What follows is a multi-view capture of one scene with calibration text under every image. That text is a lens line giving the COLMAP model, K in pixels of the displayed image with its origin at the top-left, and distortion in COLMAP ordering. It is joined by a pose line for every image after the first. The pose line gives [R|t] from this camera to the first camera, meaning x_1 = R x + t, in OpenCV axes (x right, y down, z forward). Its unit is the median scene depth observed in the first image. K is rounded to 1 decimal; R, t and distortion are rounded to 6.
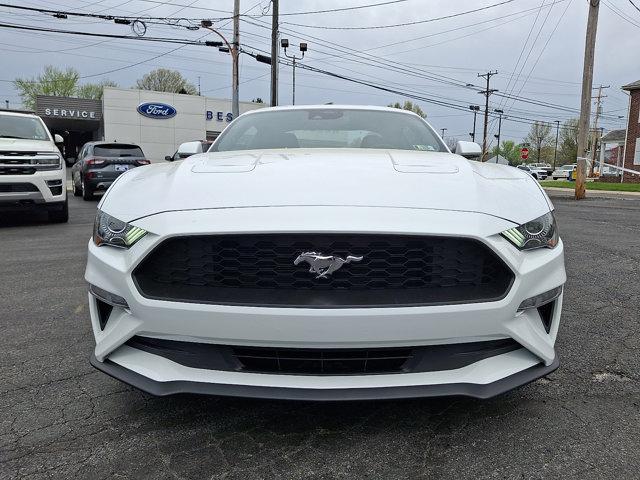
lens RADIAL K [[496.3, 0, 320.0], [0, 496.3, 240.0], [0, 0, 1]] dist [-0.001019, -0.005107]
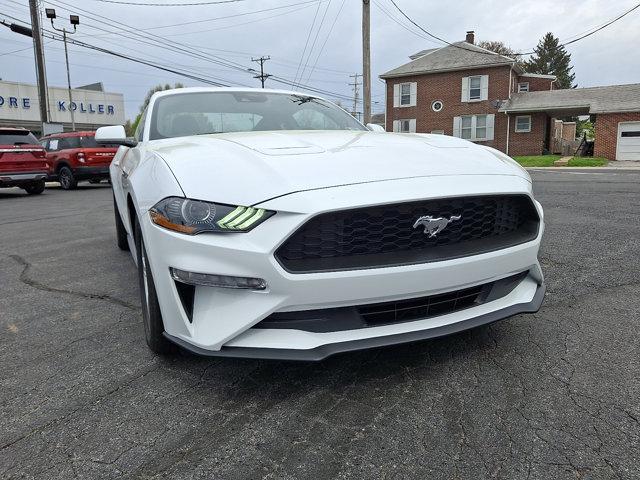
lens RADIAL K [[500.3, 0, 320.0], [0, 500.3, 240.0], [0, 0, 1]] dist [0.003151, -0.001990]
pose [[0.899389, -0.108617, 0.423441, -0.064785], [0.096232, 0.994072, 0.050594, -0.000334], [-0.426426, -0.004755, 0.904510, 0.000773]]
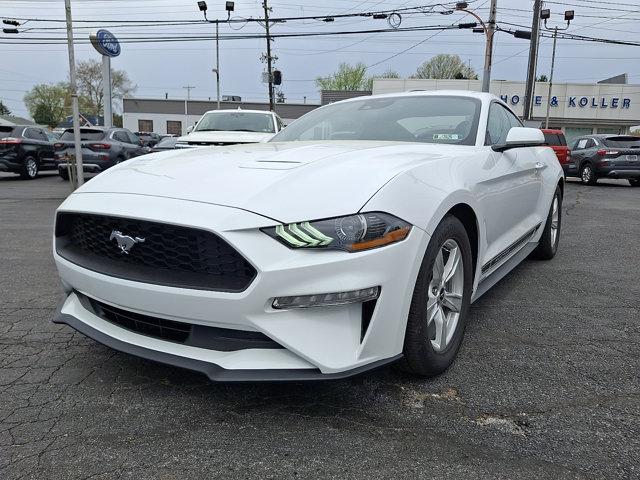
lens RADIAL K [[488.4, 0, 307.6], [0, 488.4, 240.3], [0, 0, 1]] dist [0.009026, -0.006560]
pose [[0.838361, 0.096095, -0.536578, 0.087591], [-0.078044, 0.995358, 0.056318, -0.004965], [0.539499, -0.005338, 0.841969, 0.018559]]
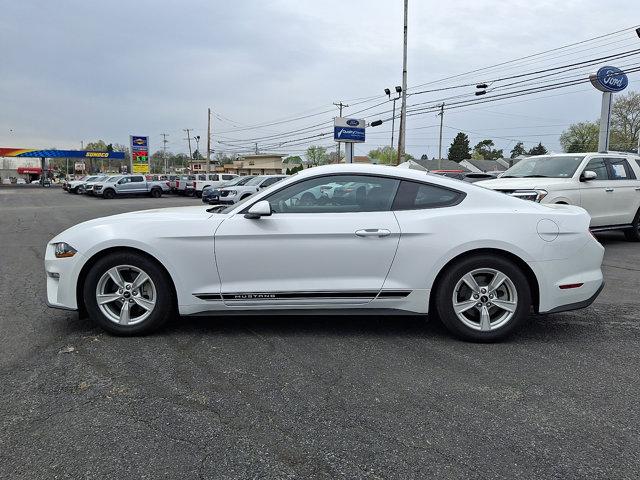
lens RADIAL K [[488.7, 0, 320.0], [0, 488.7, 240.0], [0, 0, 1]] dist [0.001399, -0.004230]
pose [[-0.019801, 0.105302, -0.994243, 0.267247], [-0.138150, 0.984611, 0.107033, -0.047597], [0.990213, 0.139474, -0.004949, 0.219246]]
